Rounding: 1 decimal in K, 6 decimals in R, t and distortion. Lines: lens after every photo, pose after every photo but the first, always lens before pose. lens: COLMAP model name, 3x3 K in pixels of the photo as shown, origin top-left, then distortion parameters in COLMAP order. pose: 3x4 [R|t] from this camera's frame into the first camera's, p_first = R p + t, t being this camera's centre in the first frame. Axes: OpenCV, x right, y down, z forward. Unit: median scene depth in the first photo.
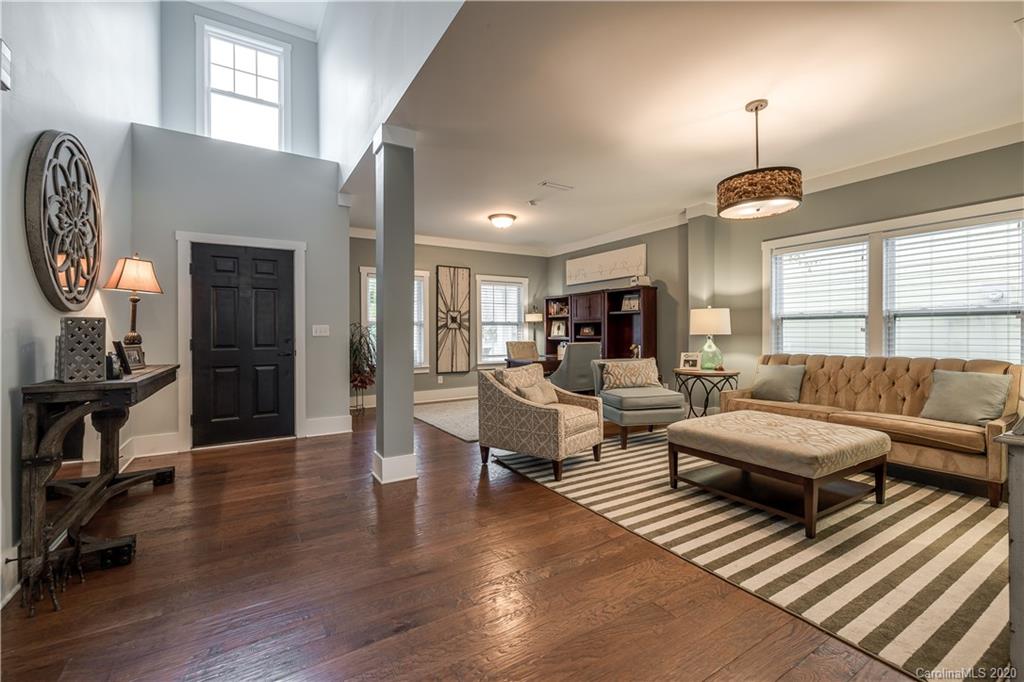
lens RADIAL K [[432.2, 0, 513.5], [0, 432.2, 336.3], [0, 0, 1]] dist [0.000505, 0.000344]
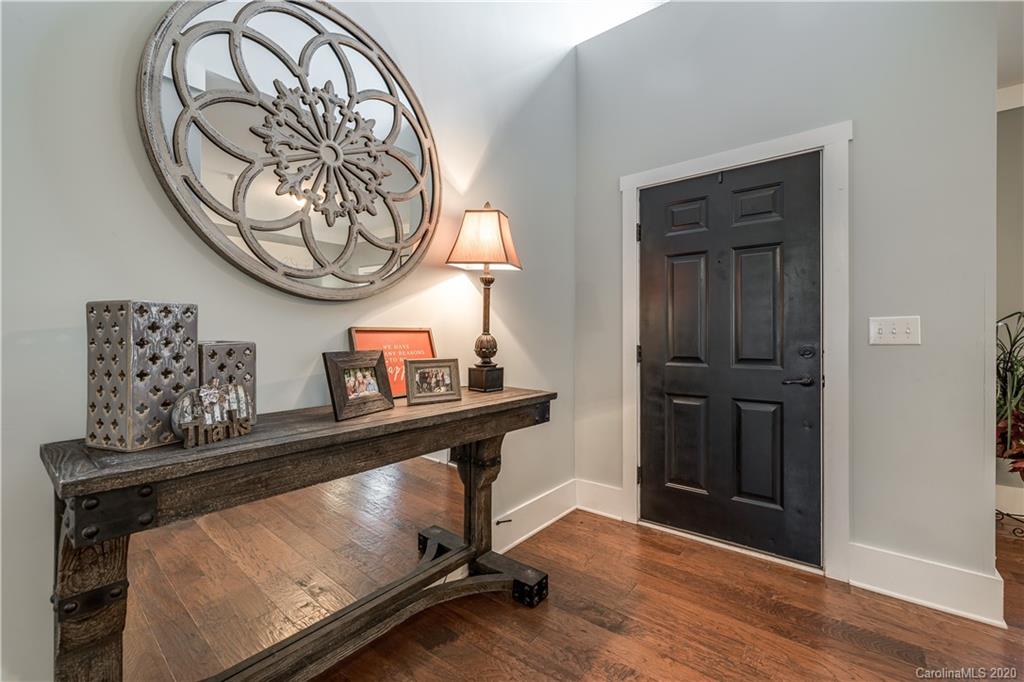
lens RADIAL K [[432.2, 0, 513.5], [0, 432.2, 336.3], [0, 0, 1]] dist [0.000505, 0.000344]
pose [[0.343281, 0.001627, -0.939231, -0.207611], [-0.009539, 0.999953, -0.001755, -0.003684], [0.939184, 0.009562, 0.343281, 0.576282]]
